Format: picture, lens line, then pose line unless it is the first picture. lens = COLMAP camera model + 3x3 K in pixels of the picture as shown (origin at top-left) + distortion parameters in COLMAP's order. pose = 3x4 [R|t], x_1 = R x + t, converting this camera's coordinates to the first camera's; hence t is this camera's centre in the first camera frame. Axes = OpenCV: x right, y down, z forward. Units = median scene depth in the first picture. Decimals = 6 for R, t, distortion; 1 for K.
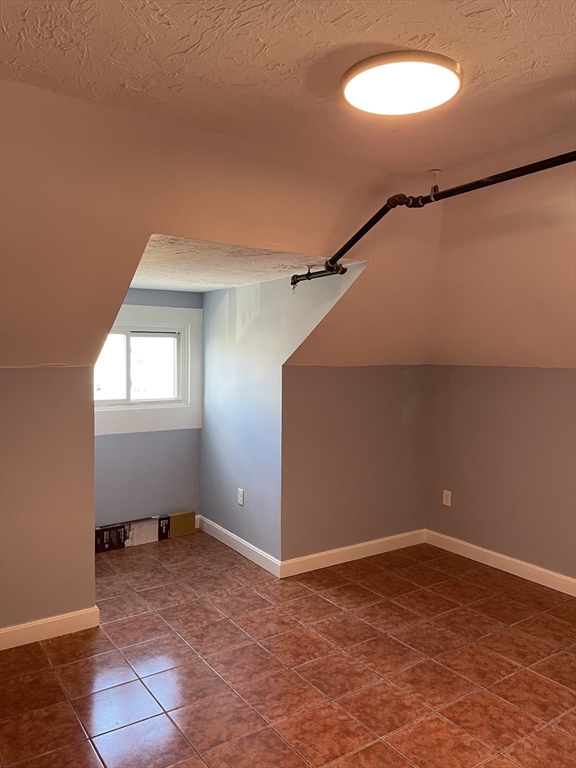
lens RADIAL K [[581.6, 0, 288.2], [0, 581.6, 382.4], [0, 0, 1]] dist [0.070861, -0.099242]
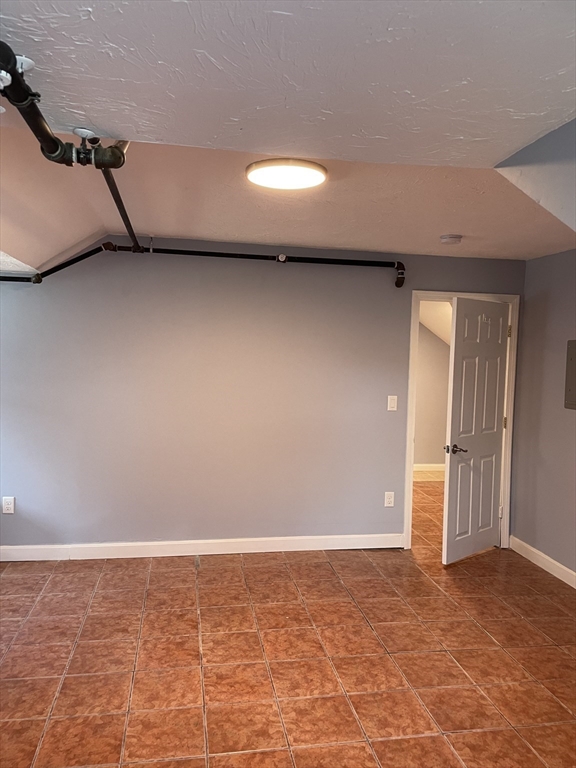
lens RADIAL K [[581.6, 0, 283.8], [0, 581.6, 383.8], [0, 0, 1]] dist [0.070861, -0.099242]
pose [[-0.912888, -0.052453, 0.404826, -0.245262], [-0.012817, 0.994904, 0.100006, -0.074880], [-0.408009, 0.086105, -0.908909, 1.378234]]
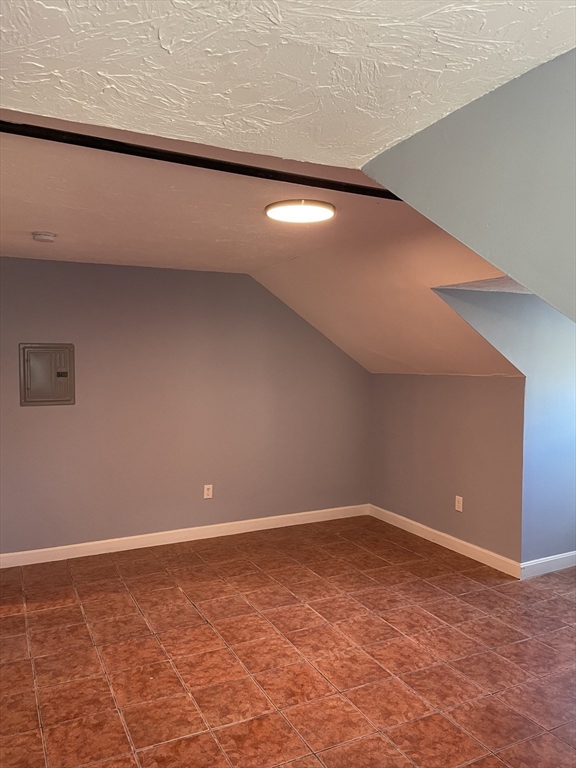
lens RADIAL K [[581.6, 0, 289.7], [0, 581.6, 377.9], [0, 0, 1]] dist [0.070861, -0.099242]
pose [[-0.125048, 0.028863, -0.991731, 1.096134], [-0.051721, 0.998028, 0.035568, -0.047722], [0.990802, 0.055741, -0.123308, 0.698524]]
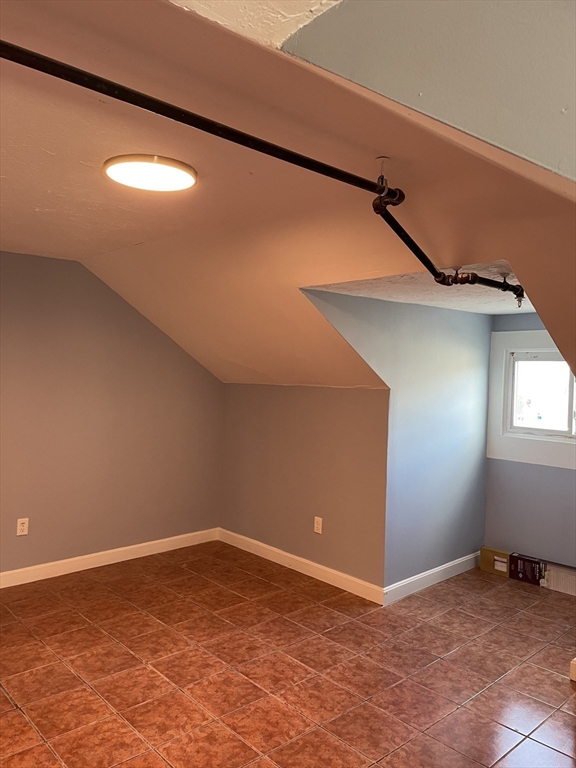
lens RADIAL K [[581.6, 0, 287.6], [0, 581.6, 388.2], [0, 0, 1]] dist [0.070861, -0.099242]
pose [[0.146982, 0.031239, -0.988646, 0.897737], [-0.071765, 0.997204, 0.020840, -0.042514], [0.986532, 0.067887, 0.148812, 0.658849]]
